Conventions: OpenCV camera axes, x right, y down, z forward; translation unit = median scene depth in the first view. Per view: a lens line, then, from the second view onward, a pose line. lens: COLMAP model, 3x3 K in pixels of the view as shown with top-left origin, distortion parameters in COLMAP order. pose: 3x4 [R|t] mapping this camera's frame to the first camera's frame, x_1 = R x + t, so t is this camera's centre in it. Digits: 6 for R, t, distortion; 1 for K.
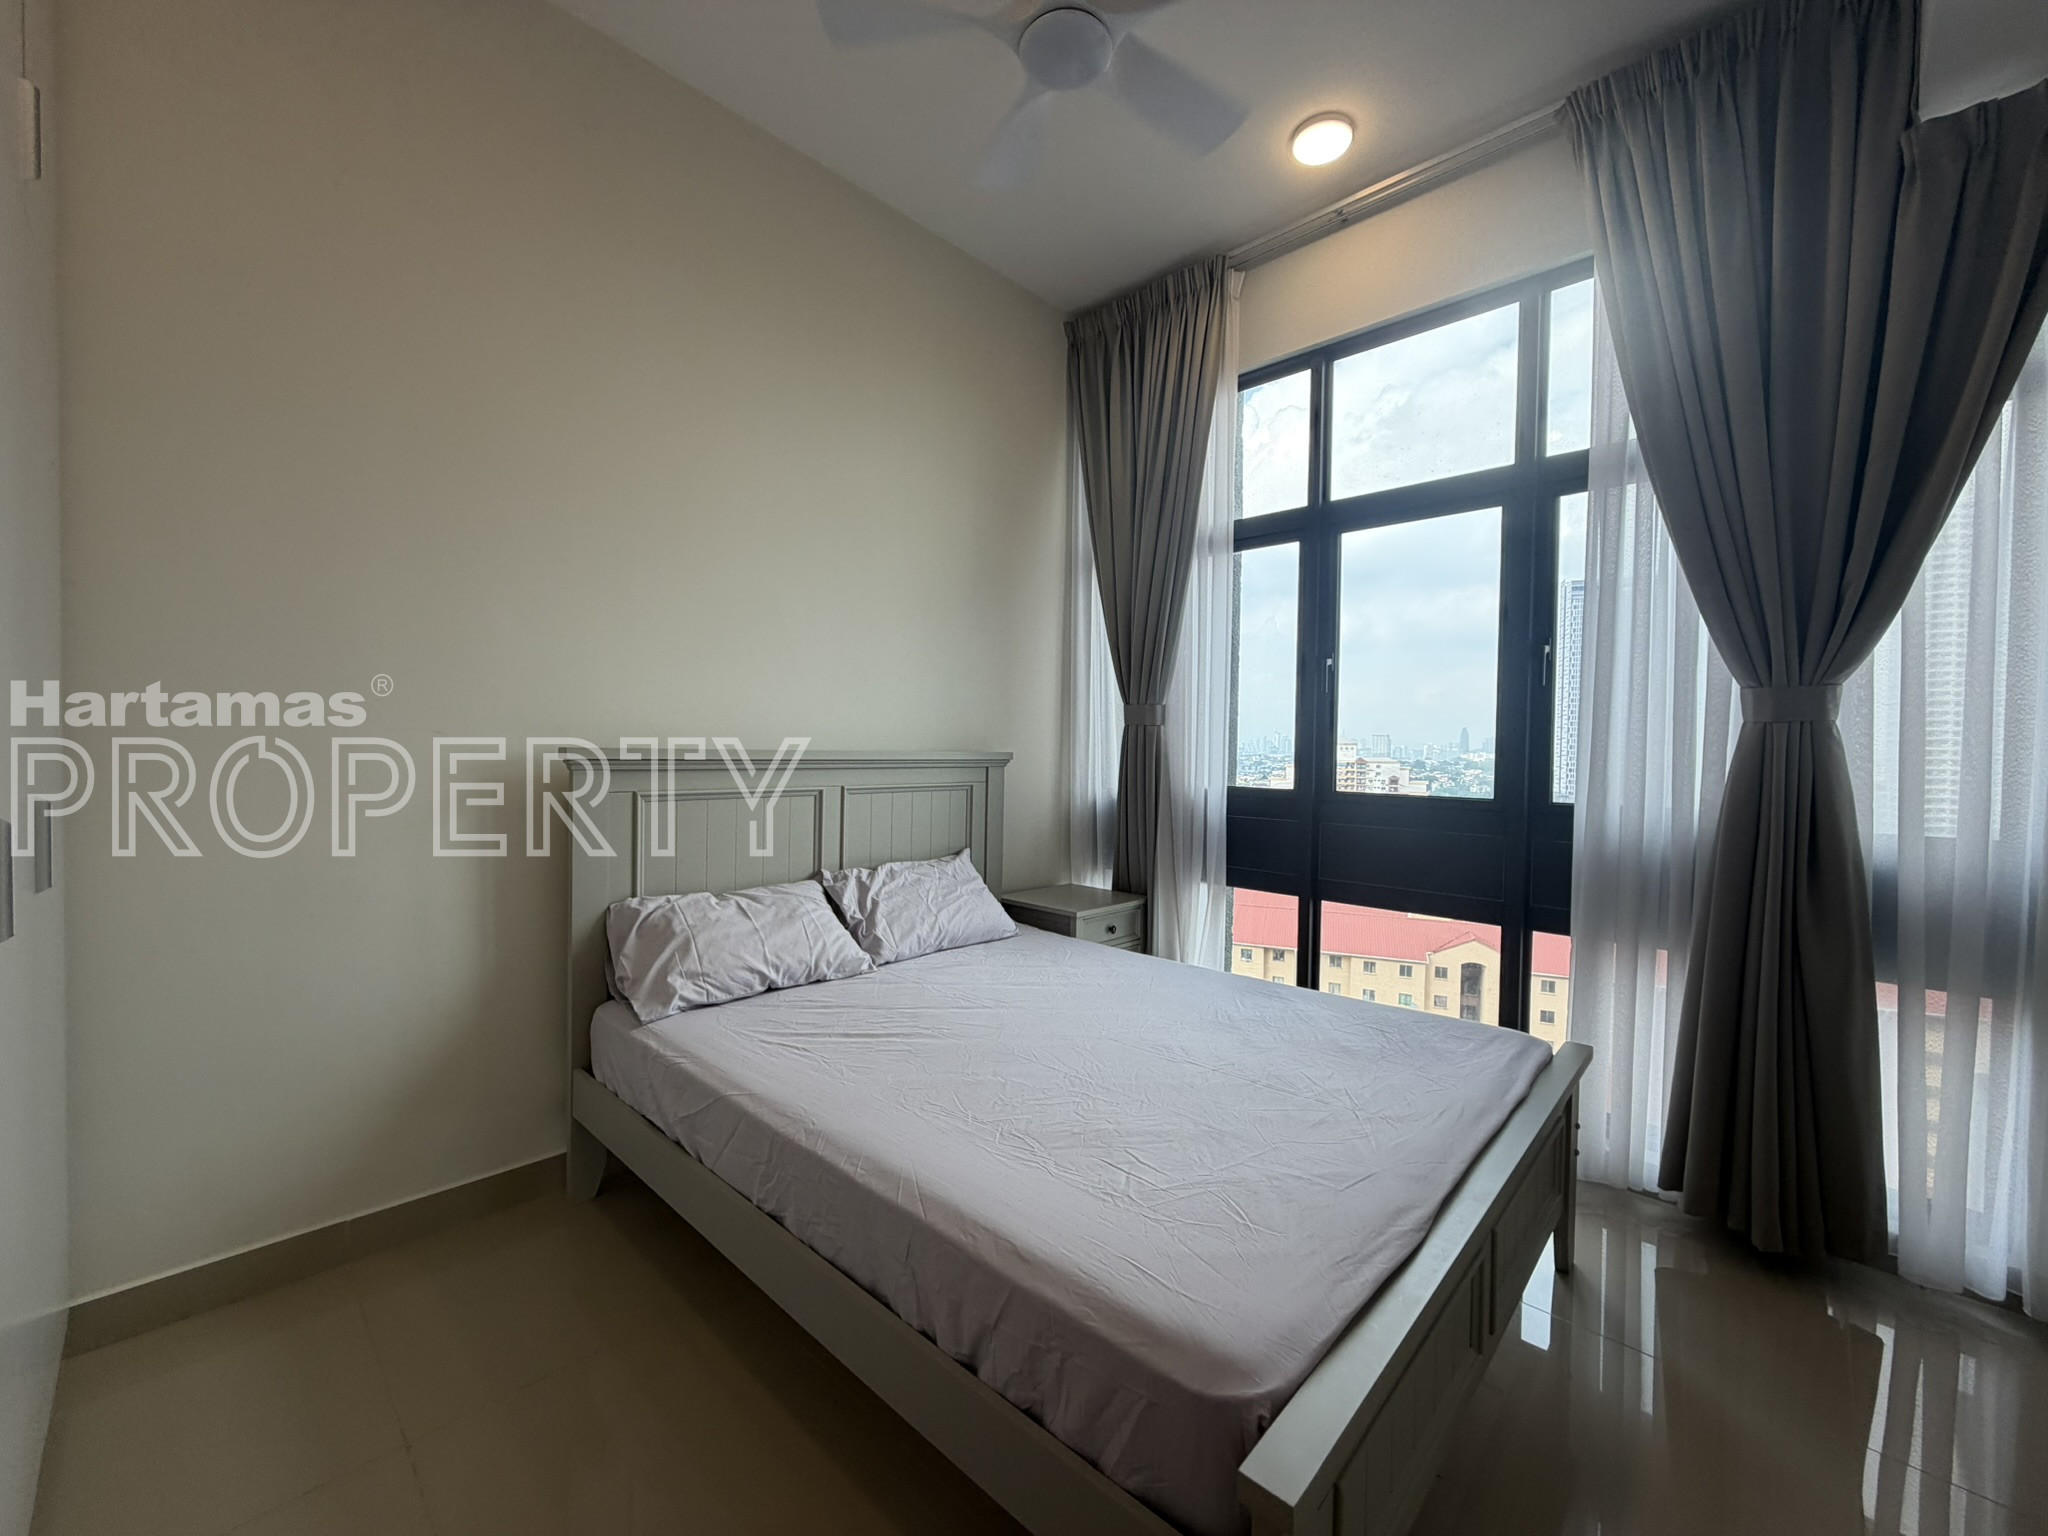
lens RADIAL K [[812.8, 0, 1031.3], [0, 812.8, 768.7], [0, 0, 1]] dist [-0.000281, -0.000012]
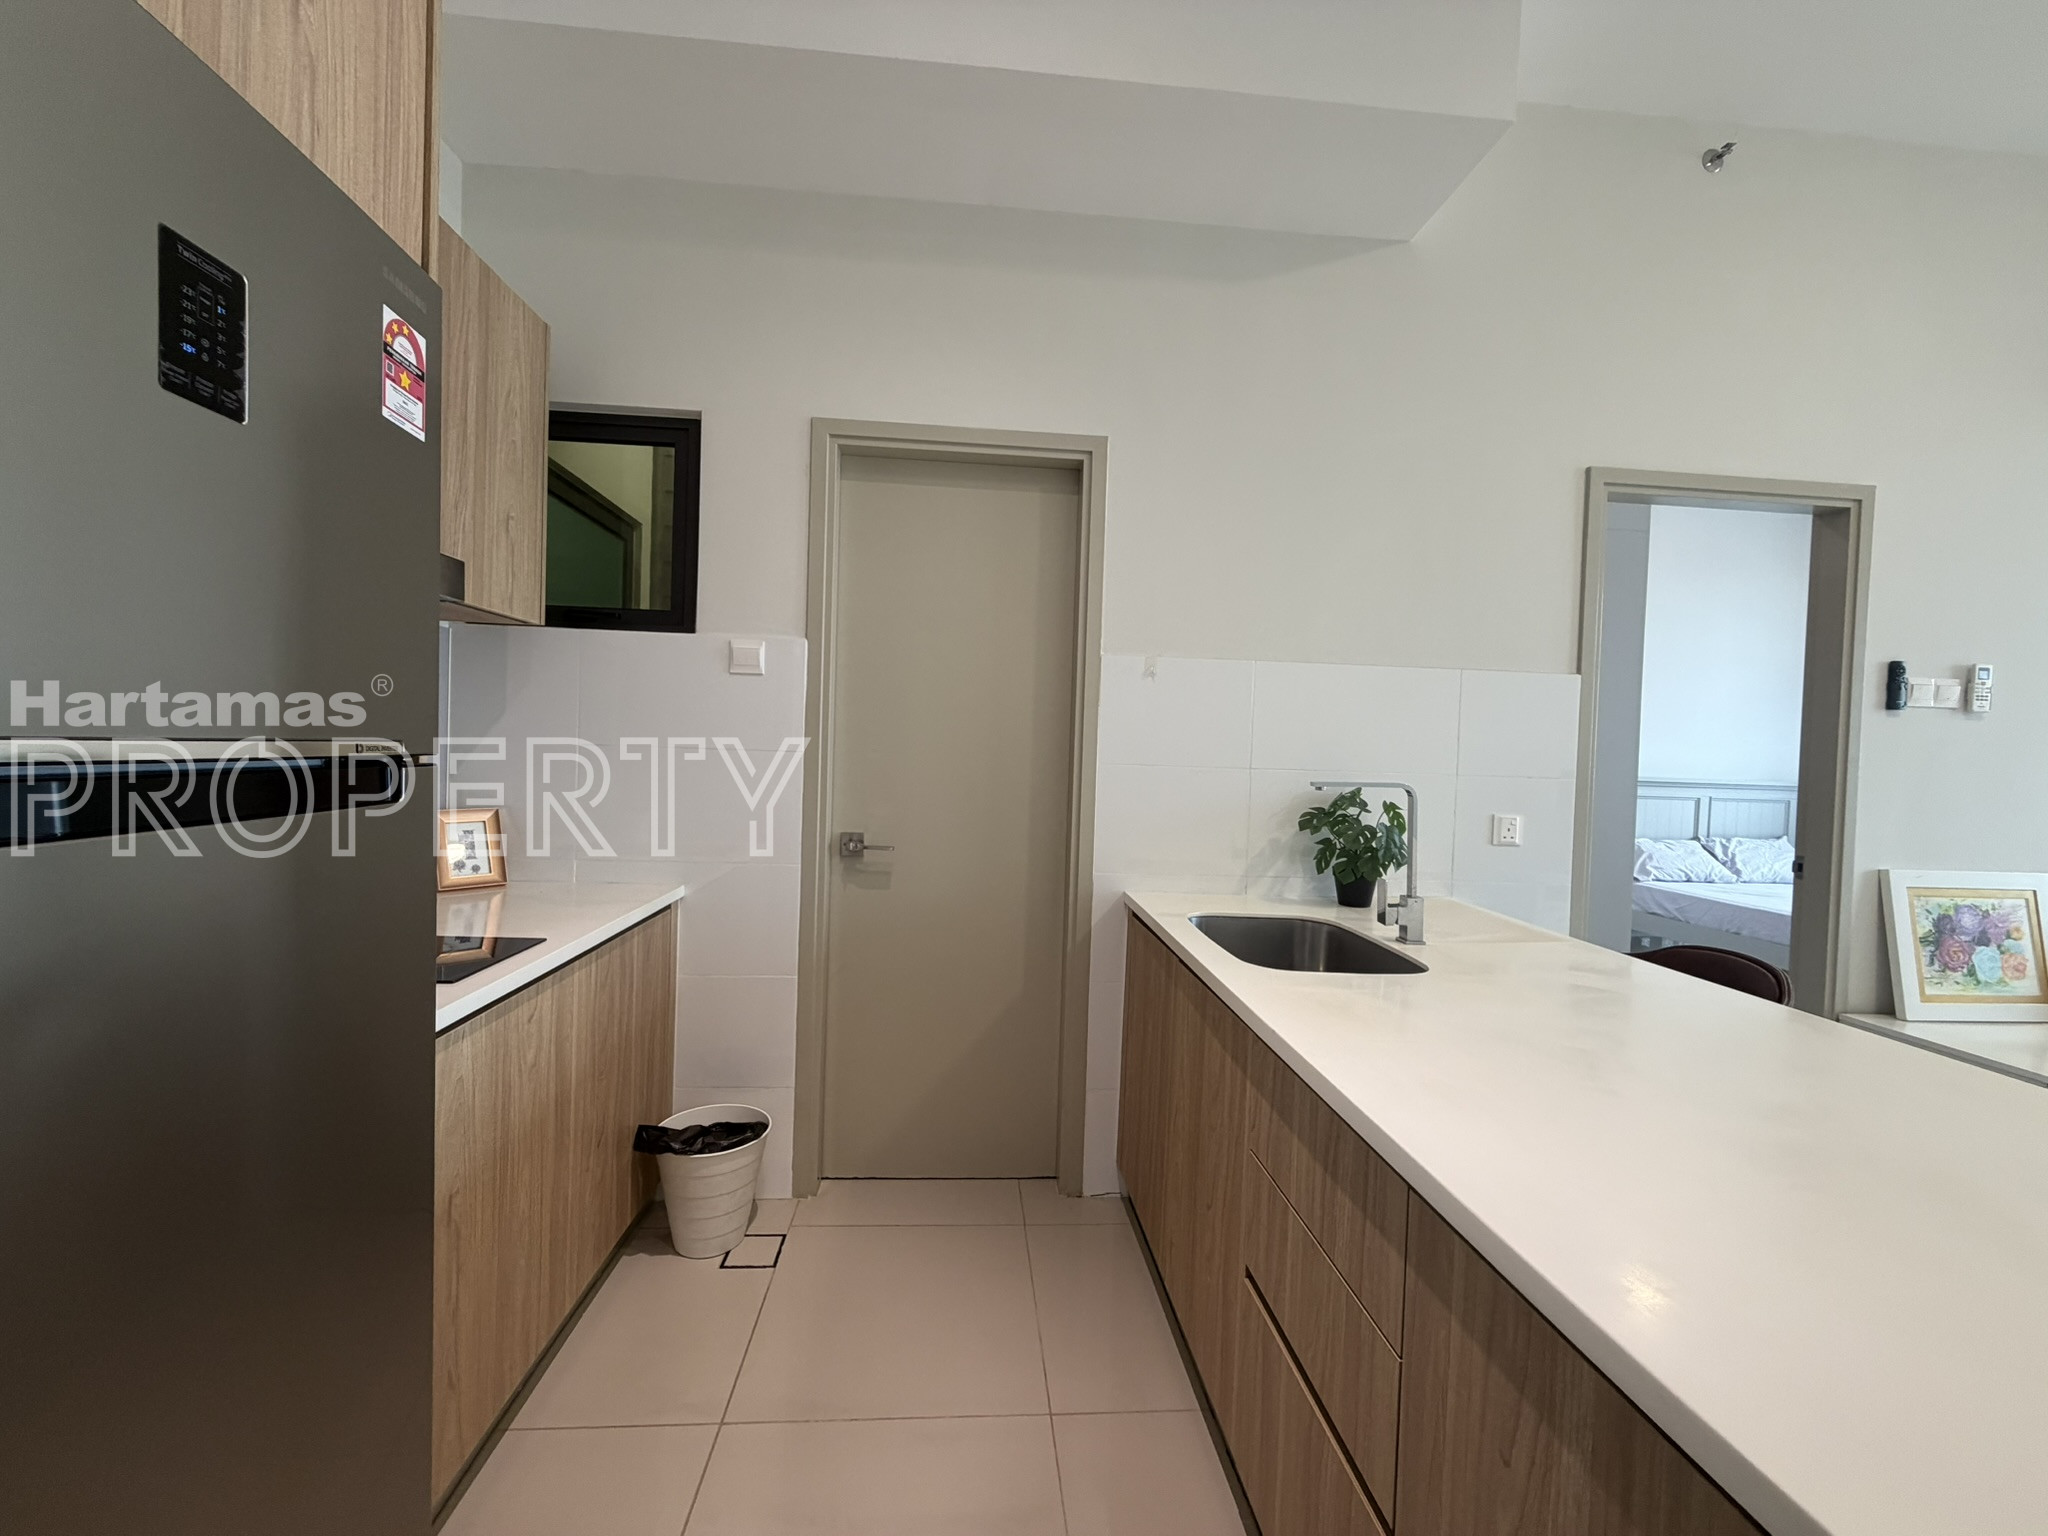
lens RADIAL K [[812.8, 0, 1021.3], [0, 812.8, 764.9], [0, 0, 1]] dist [-0.000281, -0.000012]
pose [[0.740426, 0.025597, -0.671650, -0.157194], [-0.041327, 0.999118, -0.007482, 0.031013], [0.670866, 0.033297, 0.740831, -1.800783]]
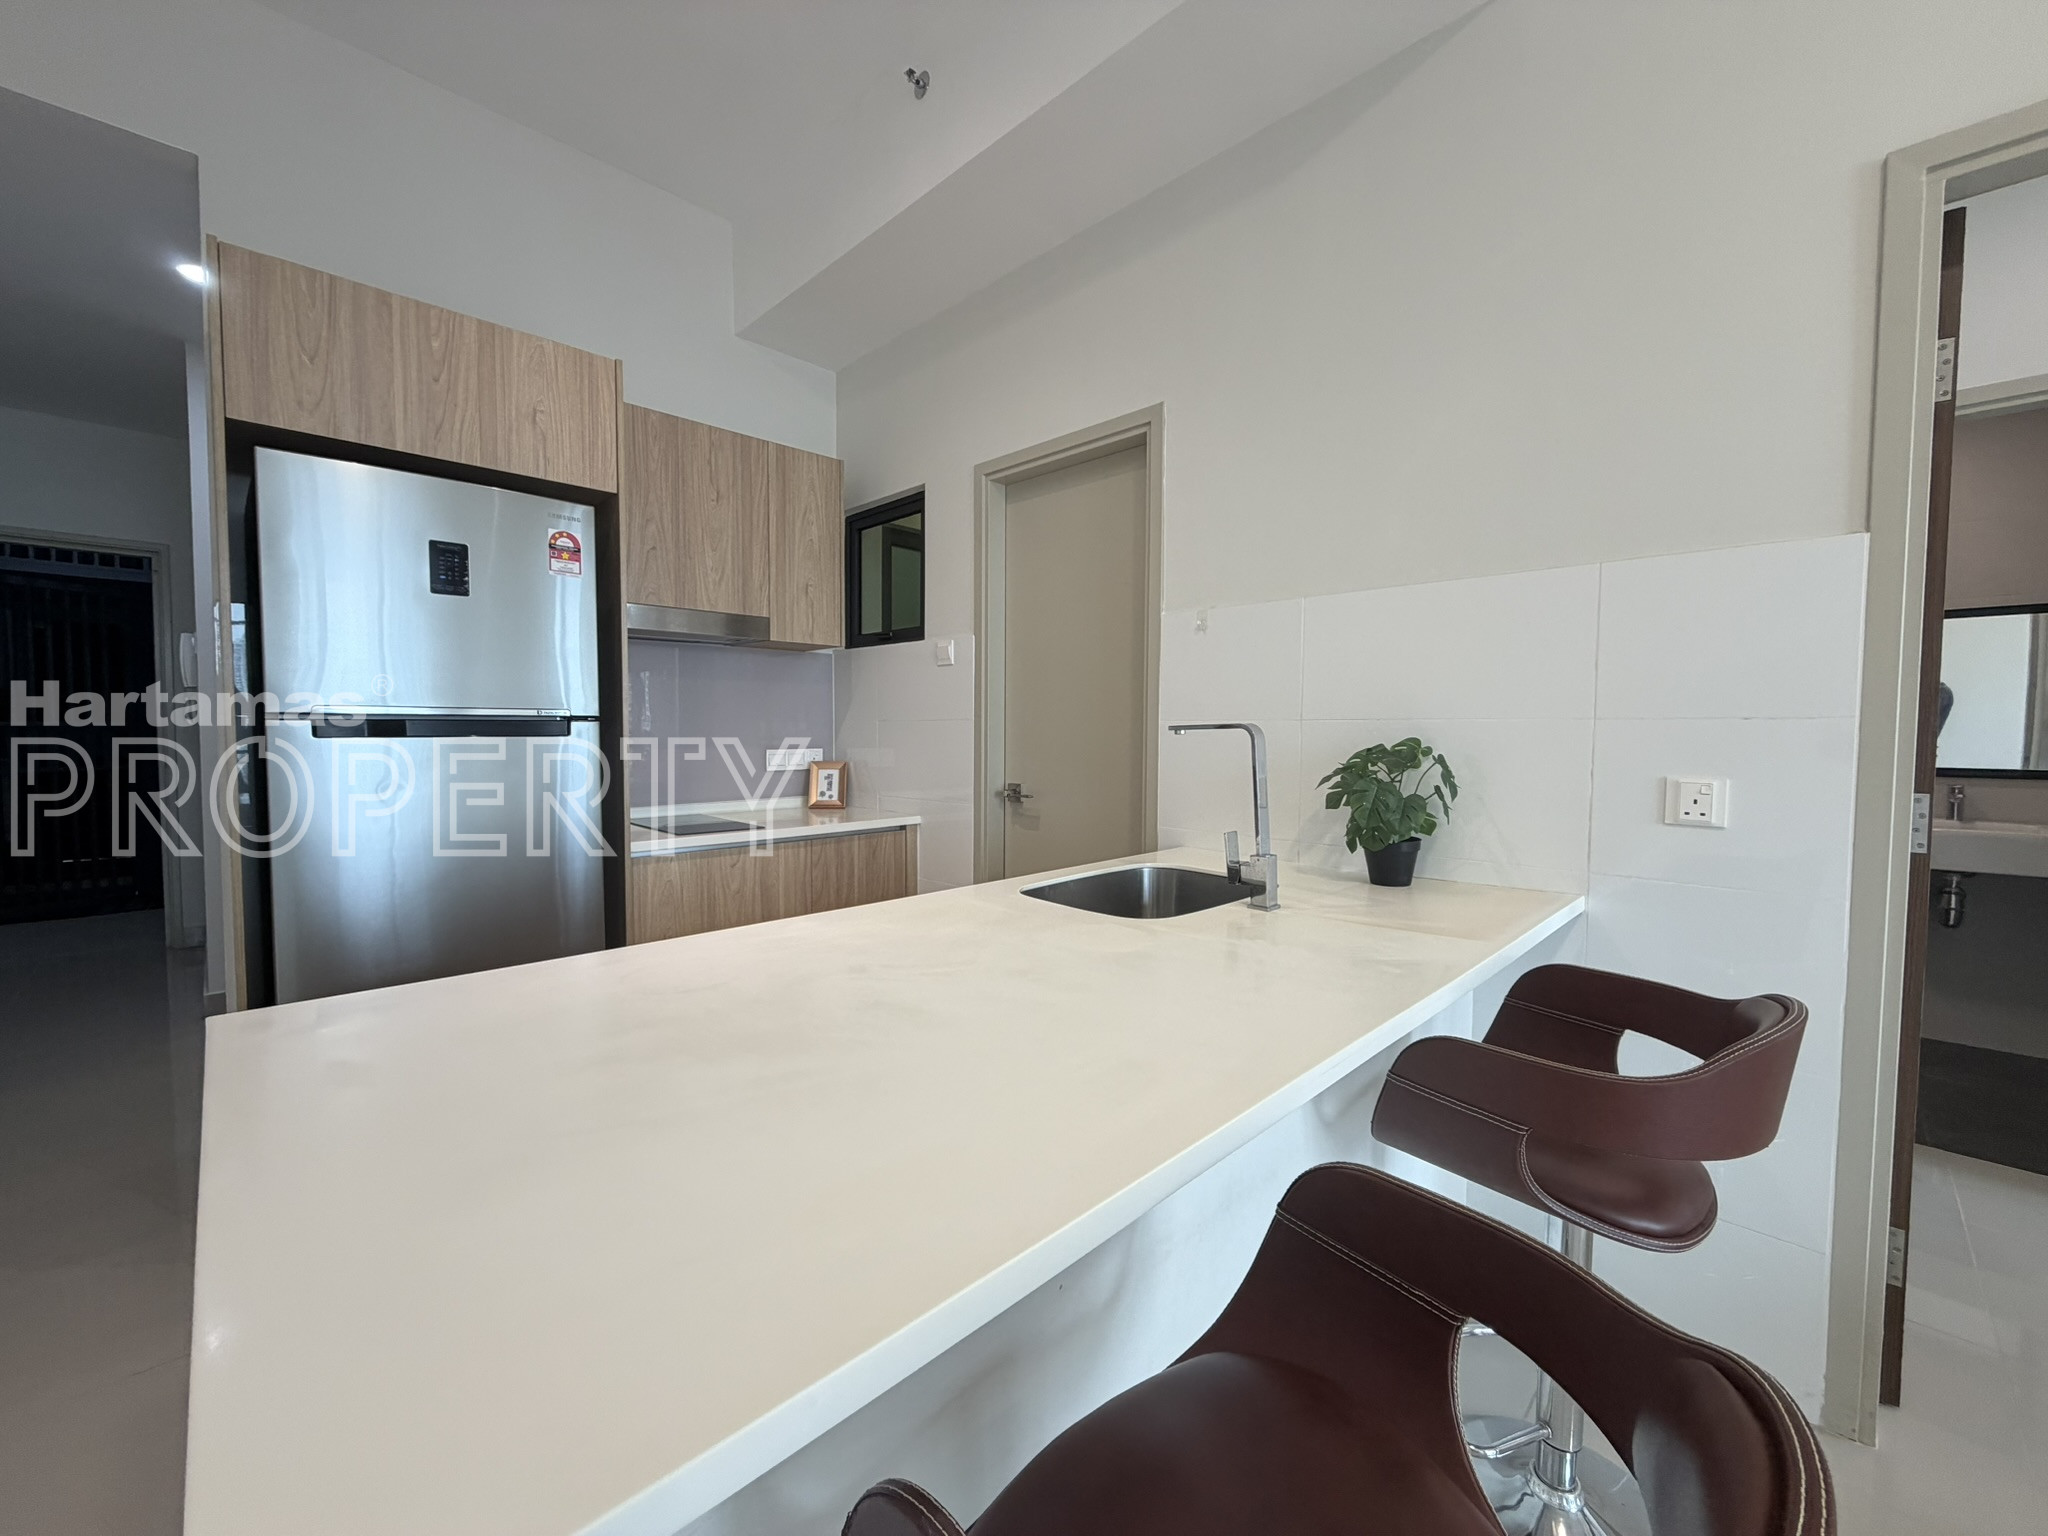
lens RADIAL K [[812.8, 0, 1022.6], [0, 812.8, 764.1], [0, 0, 1]] dist [-0.000281, -0.000012]
pose [[-0.034379, 0.028340, -0.999007, 0.227054], [-0.032311, 0.999044, 0.029453, 0.045843], [0.998886, 0.033291, -0.033431, -1.214716]]
